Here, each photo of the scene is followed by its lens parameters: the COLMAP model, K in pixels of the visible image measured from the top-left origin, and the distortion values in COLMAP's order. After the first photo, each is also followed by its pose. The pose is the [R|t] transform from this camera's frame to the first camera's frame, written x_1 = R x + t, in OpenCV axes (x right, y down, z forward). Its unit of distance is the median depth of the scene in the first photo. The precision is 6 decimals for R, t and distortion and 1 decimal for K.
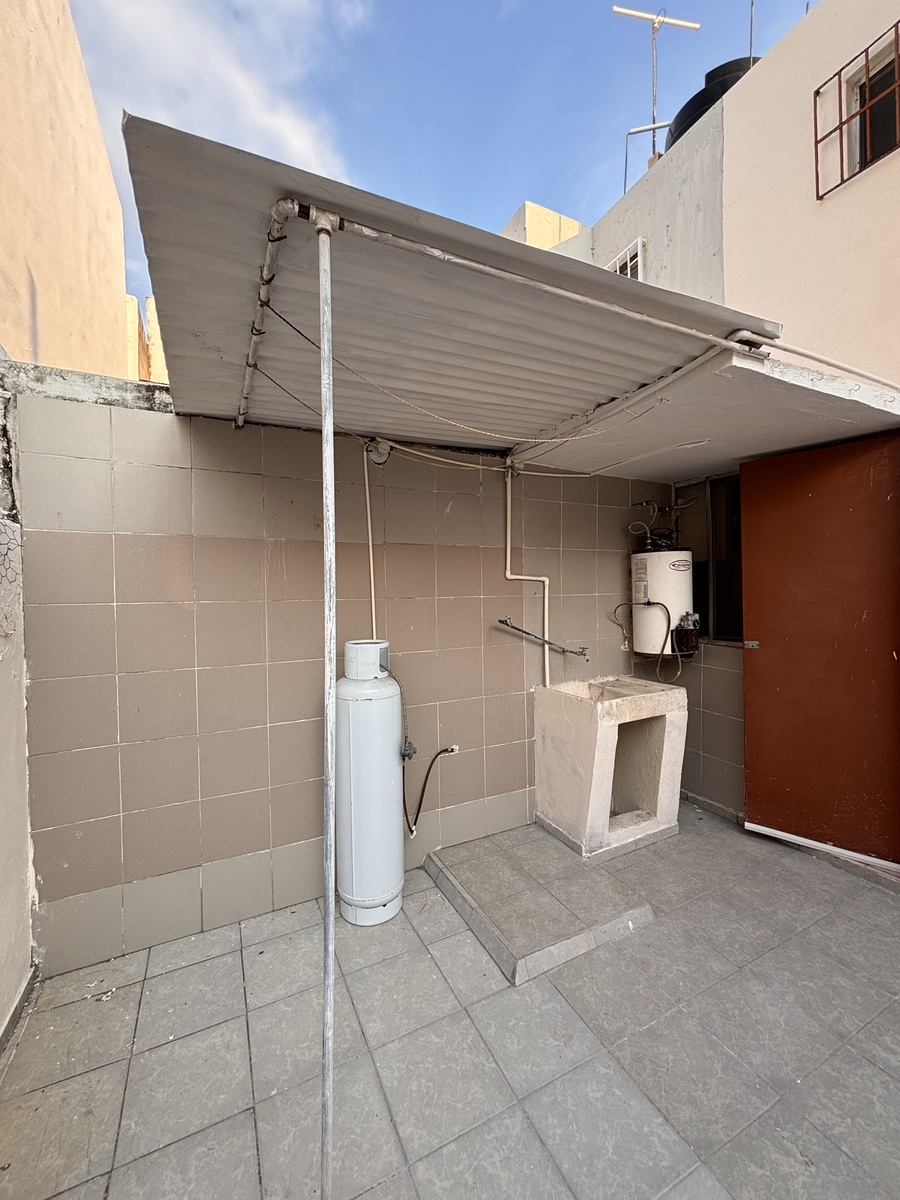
lens RADIAL K [[481.5, 0, 448.4], [0, 481.5, 595.6], [0, 0, 1]] dist [0.002580, -0.001015]
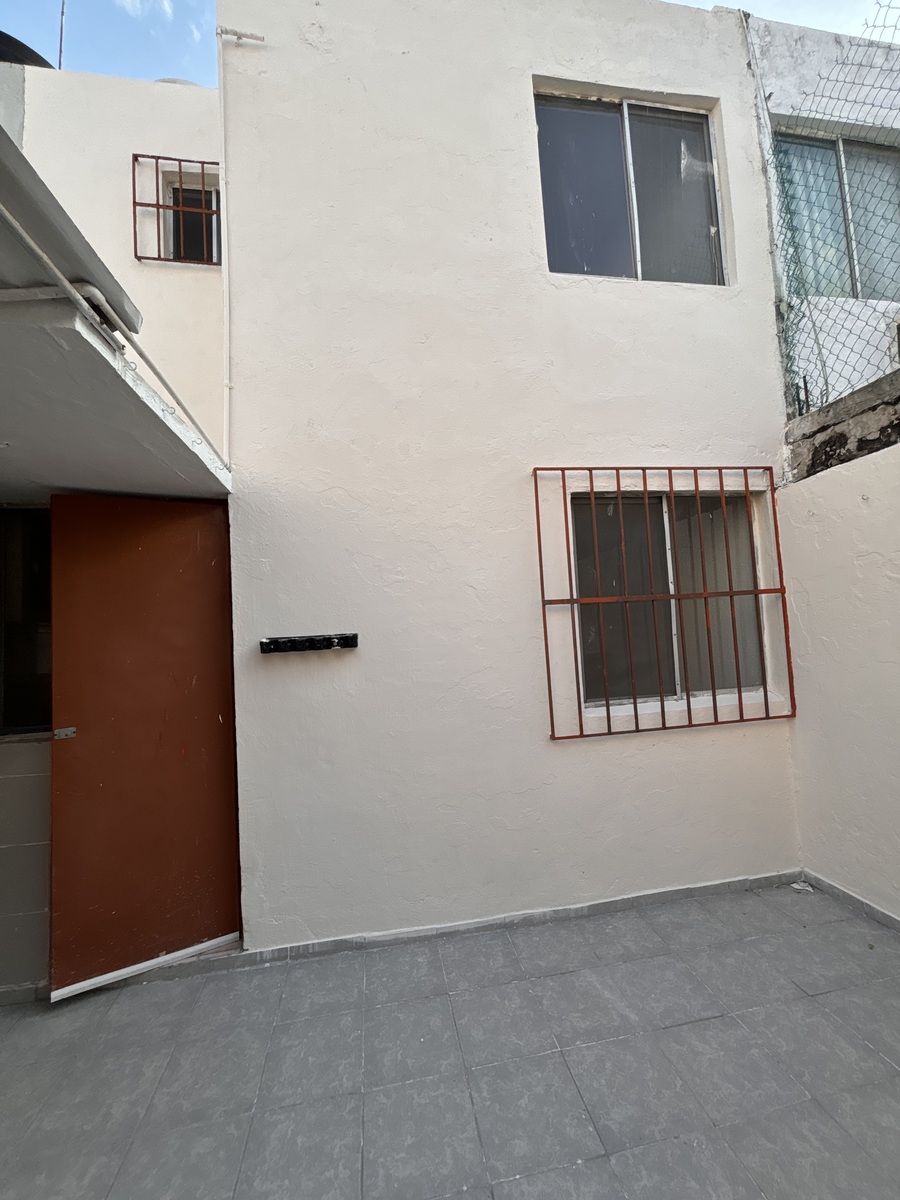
lens RADIAL K [[481.5, 0, 450.6], [0, 481.5, 597.4], [0, 0, 1]] dist [0.002580, -0.001015]
pose [[0.286609, 0.071286, 0.955392, 0.082133], [0.057009, 0.994192, -0.091283, -0.006305], [-0.956350, 0.080629, 0.280881, 0.232872]]
